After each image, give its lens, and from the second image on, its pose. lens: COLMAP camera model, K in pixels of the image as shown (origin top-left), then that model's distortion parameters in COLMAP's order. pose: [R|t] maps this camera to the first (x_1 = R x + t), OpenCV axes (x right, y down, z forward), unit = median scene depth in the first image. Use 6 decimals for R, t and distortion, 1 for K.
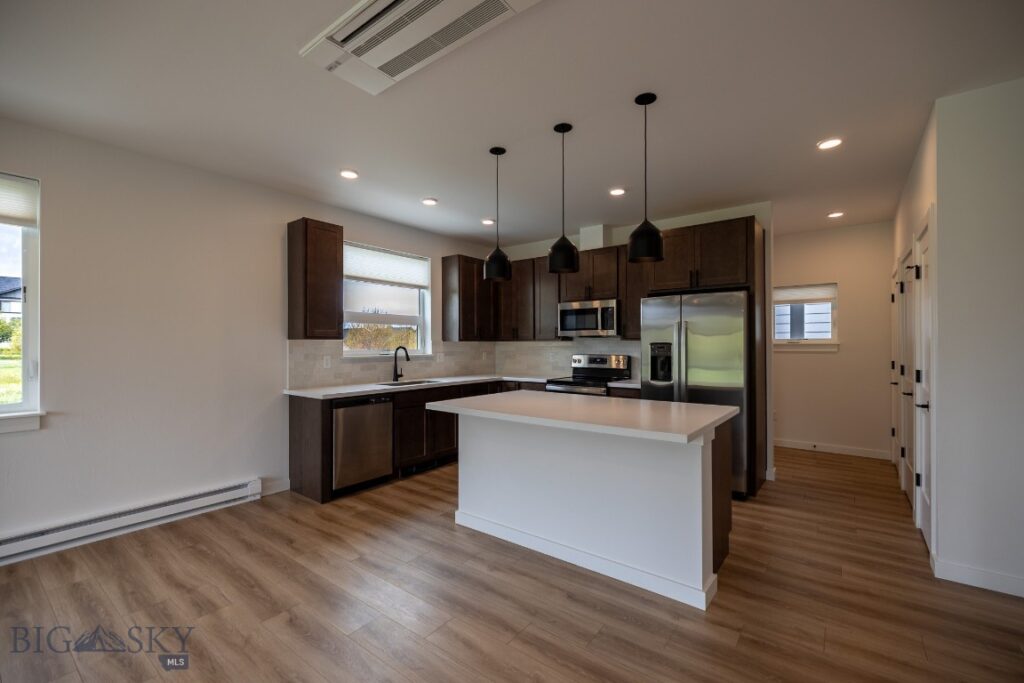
lens RADIAL K [[440.9, 0, 515.6], [0, 440.9, 341.8], [0, 0, 1]] dist [0.000759, -0.000977]
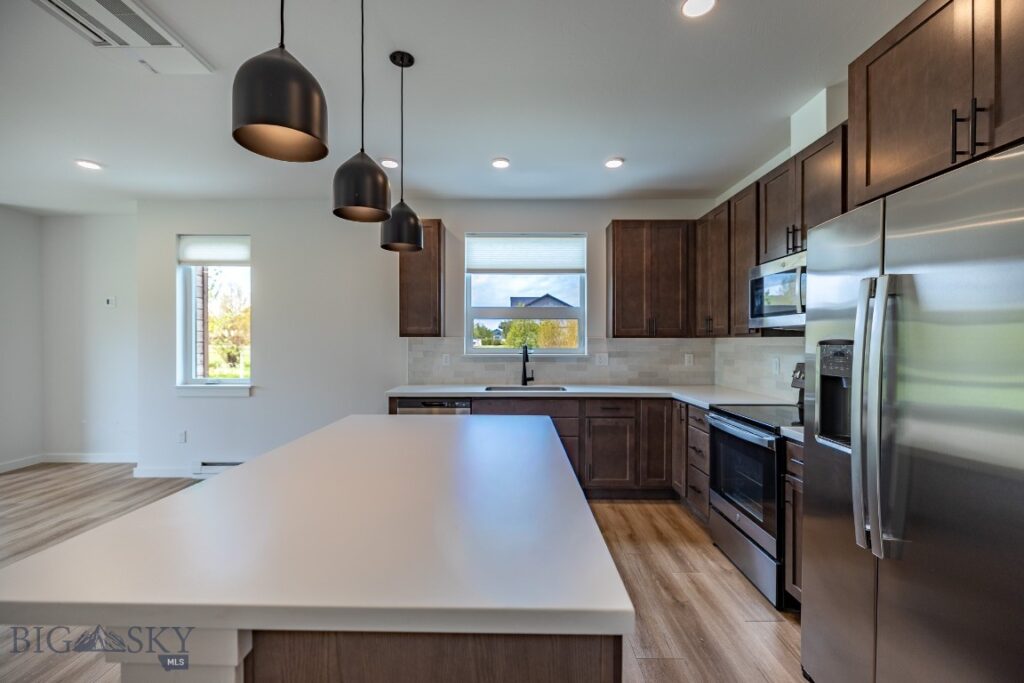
lens RADIAL K [[440.9, 0, 511.4], [0, 440.9, 345.5], [0, 0, 1]] dist [0.000759, -0.000977]
pose [[0.592733, 0.009170, -0.805347, 0.398998], [0.001878, 0.999917, 0.012767, 0.001499], [0.805397, -0.009080, 0.592666, 0.468165]]
